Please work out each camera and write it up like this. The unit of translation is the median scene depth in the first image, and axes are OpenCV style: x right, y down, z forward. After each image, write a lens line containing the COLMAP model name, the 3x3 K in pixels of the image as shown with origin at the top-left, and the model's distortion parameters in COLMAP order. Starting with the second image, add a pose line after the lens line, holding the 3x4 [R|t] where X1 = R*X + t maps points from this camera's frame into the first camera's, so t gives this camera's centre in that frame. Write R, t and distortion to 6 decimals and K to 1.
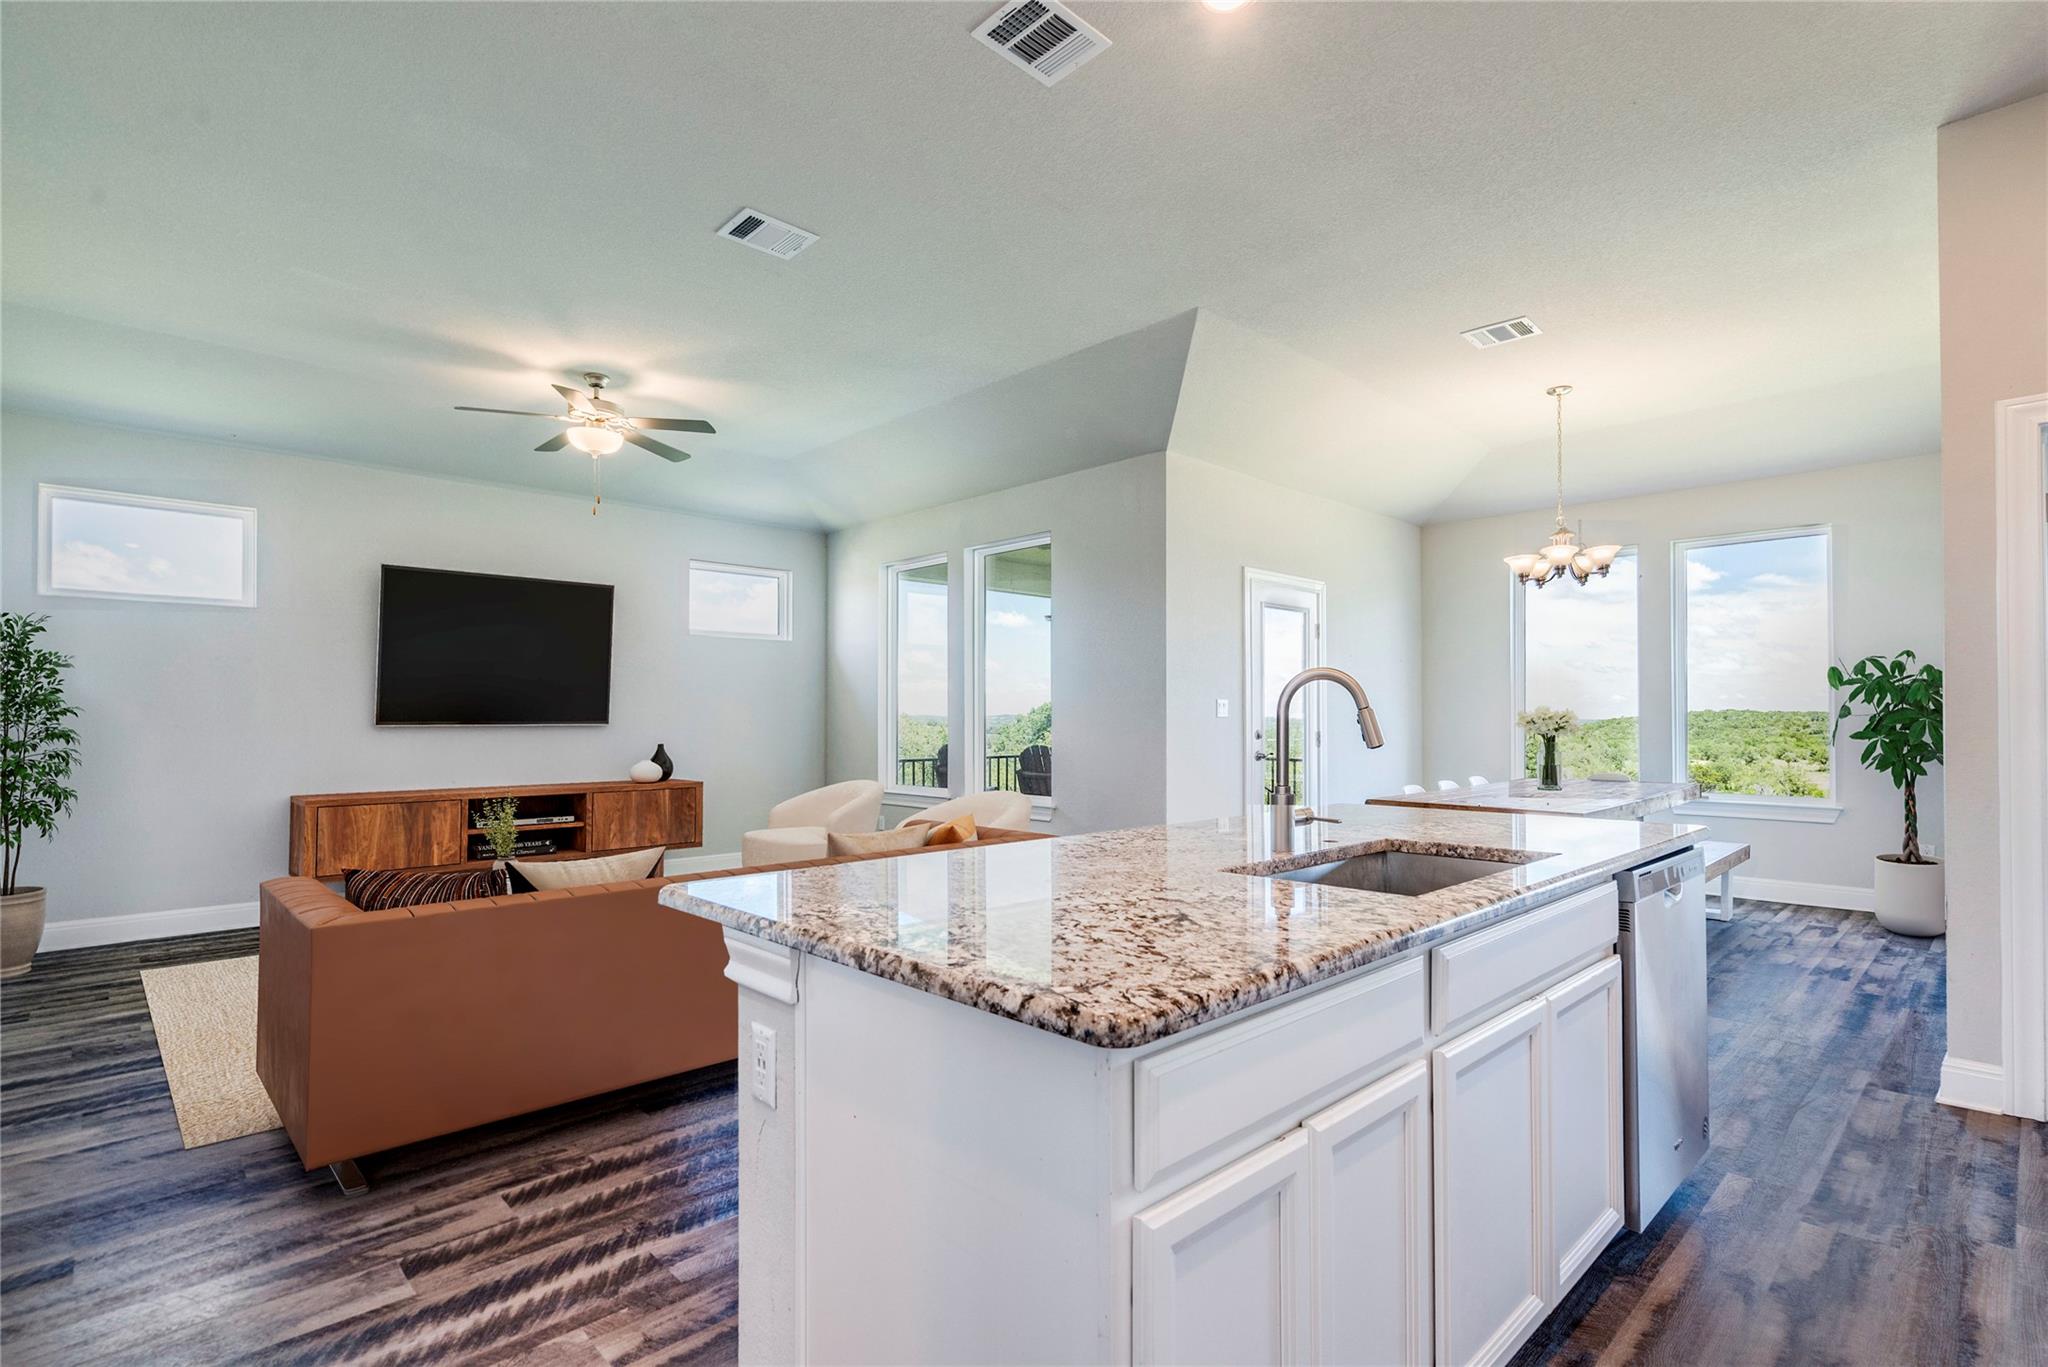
lens RADIAL K [[966.1, 0, 1022.9], [0, 966.1, 699.4], [0, 0, 1]] dist [-0.004417, -0.002083]
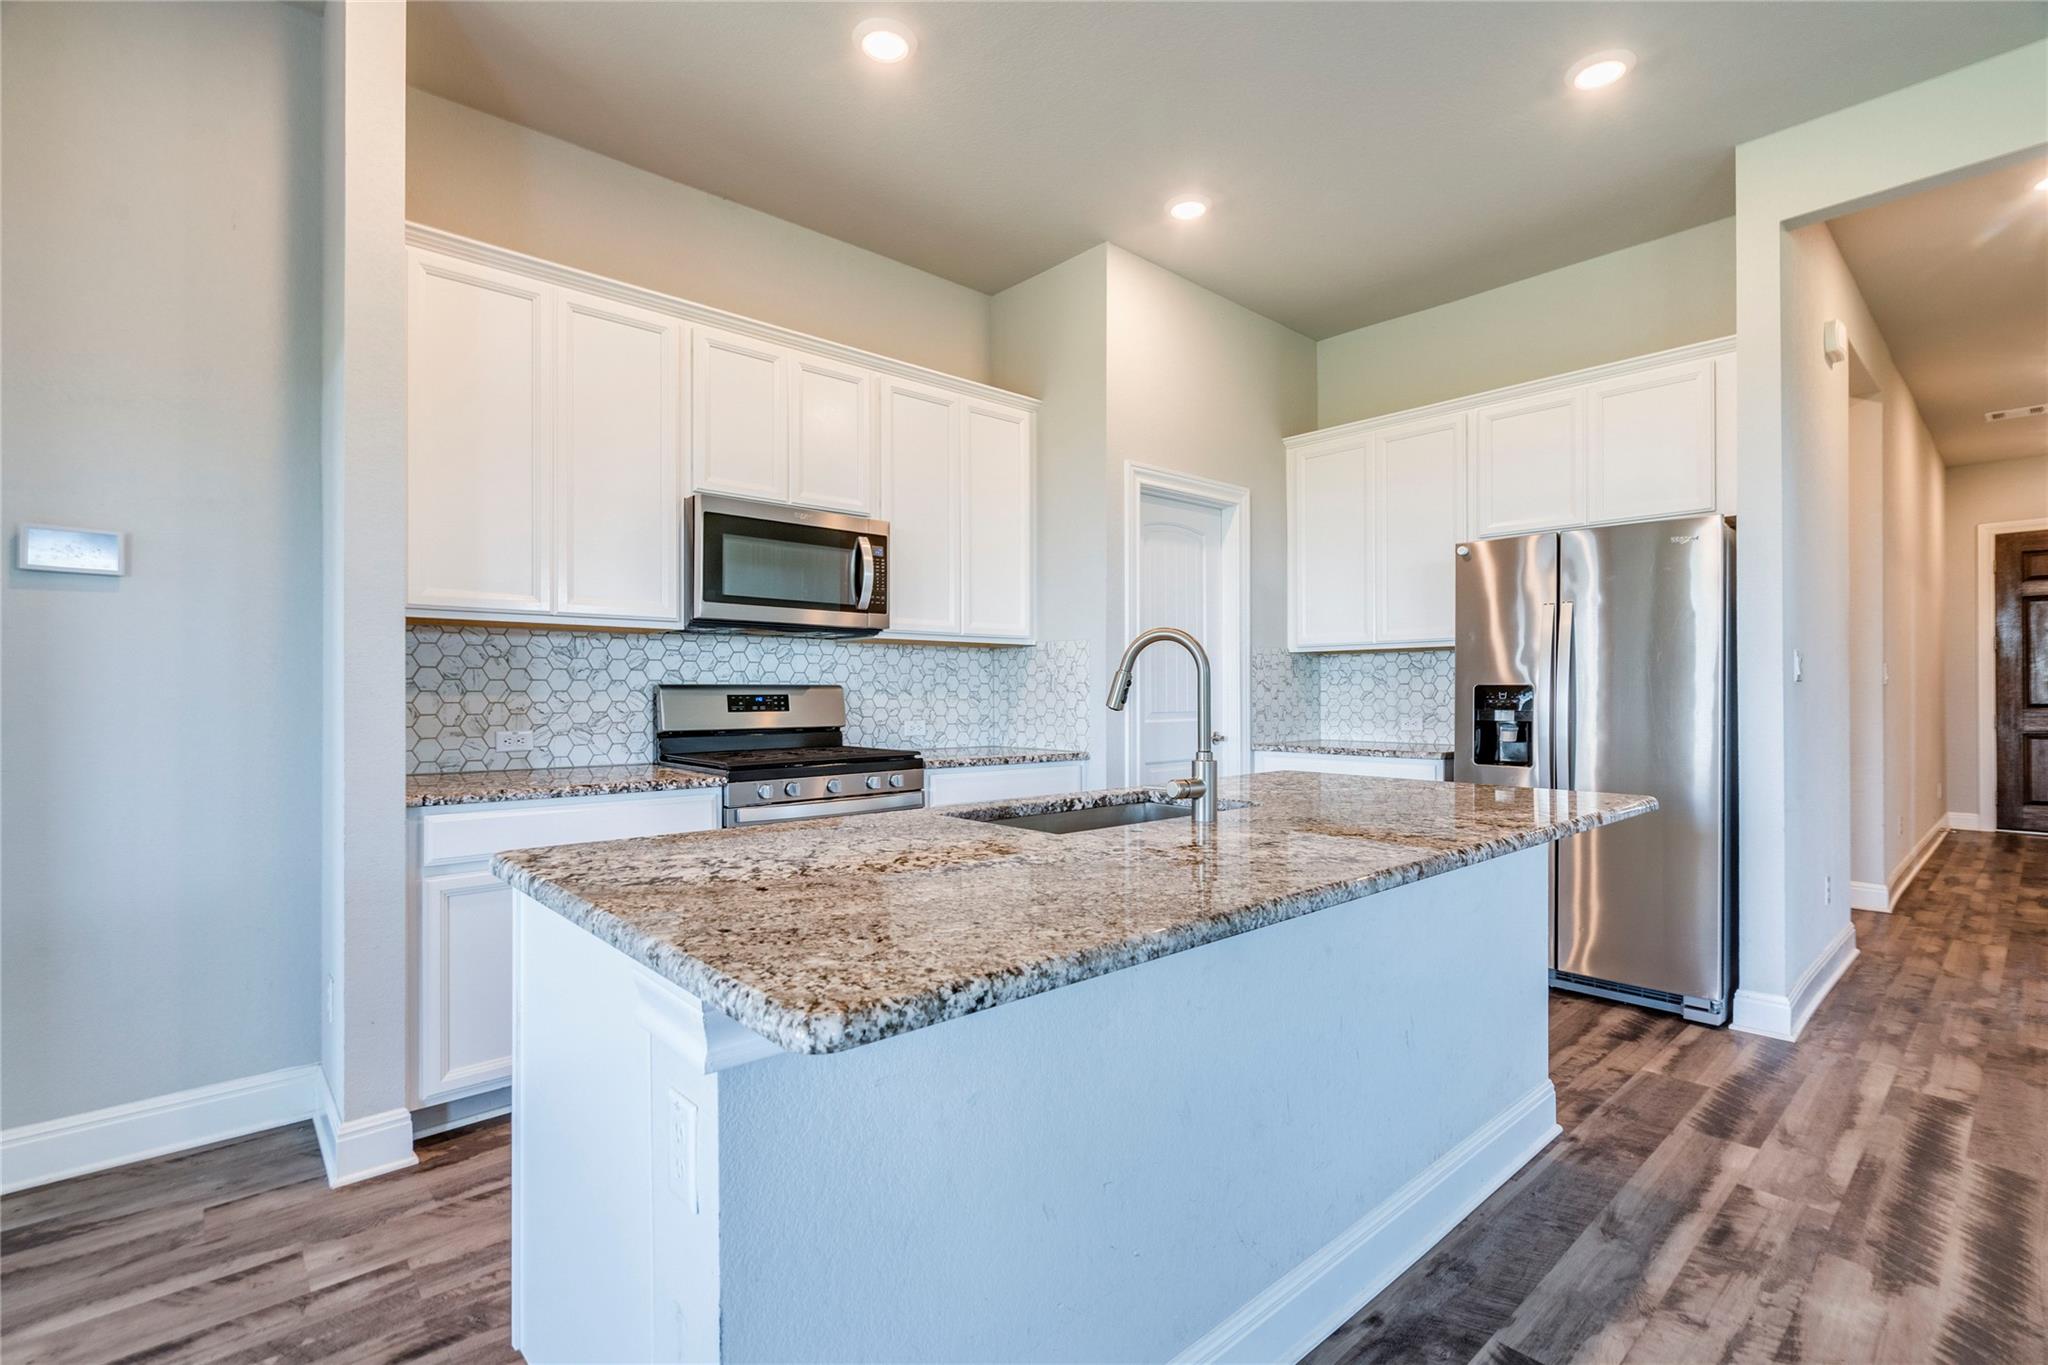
lens RADIAL K [[932.0, 0, 1032.8], [0, 932.0, 690.3], [0, 0, 1]] dist [-0.002237, 0.002763]
pose [[-0.999915, 0.001279, 0.013005, 0.336856], [0.001012, 0.999790, -0.020462, 0.038580], [-0.013029, -0.020447, -0.999706, 1.509843]]
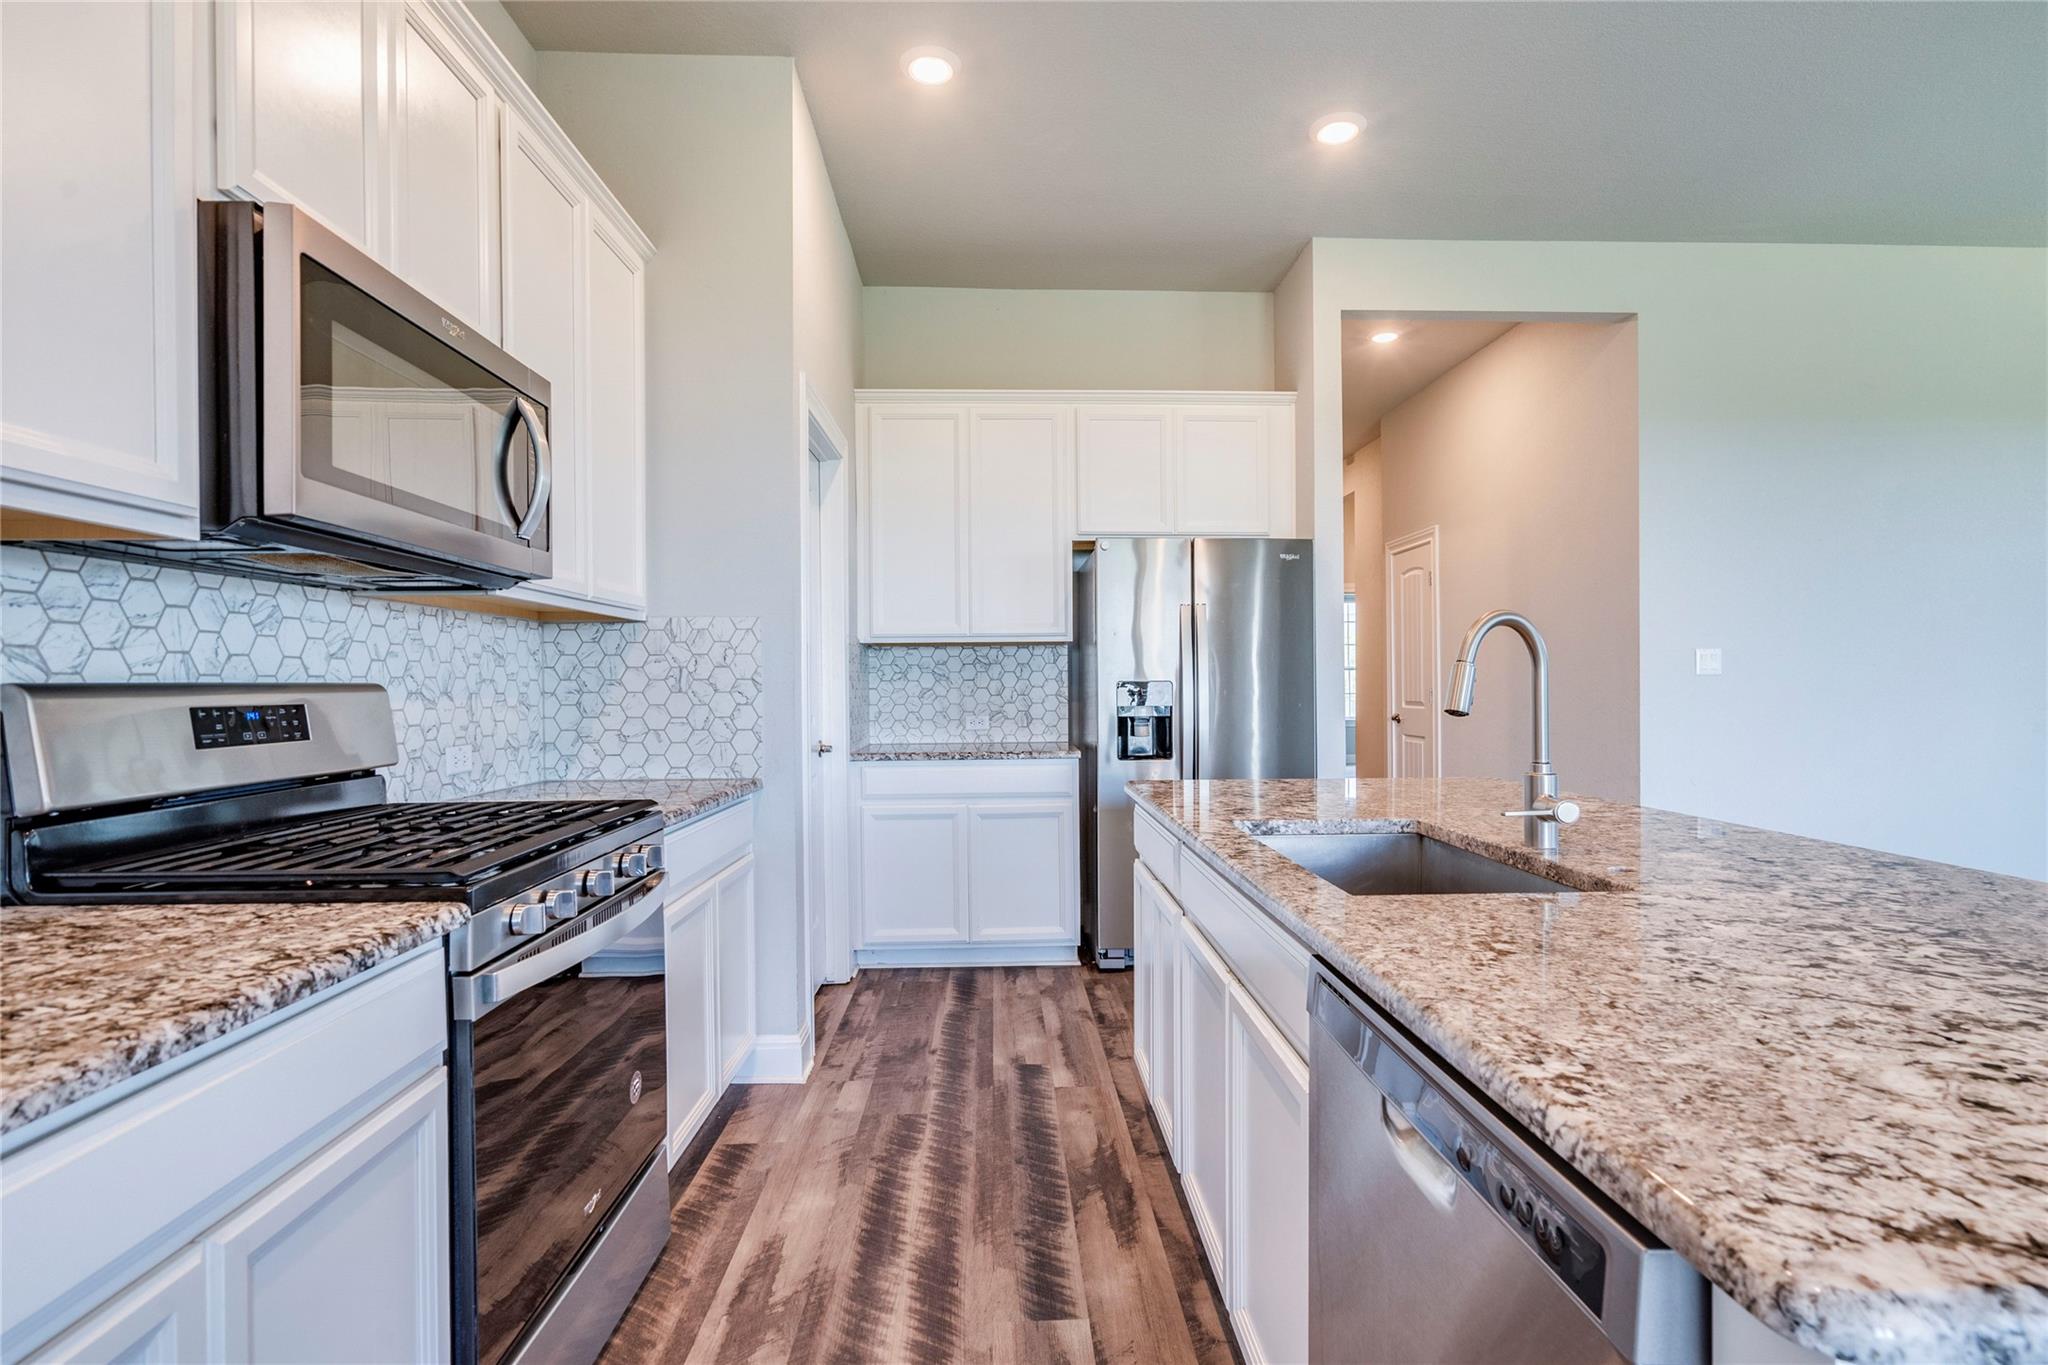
lens RADIAL K [[966.1, 0, 1042.1], [0, 966.1, 692.0], [0, 0, 1]] dist [-0.004417, -0.002083]
pose [[-0.654839, 0.010420, -0.755696, 0.879225], [0.019989, 0.999794, -0.003535, 0.020519], [0.755504, -0.017421, -0.654913, 0.955499]]
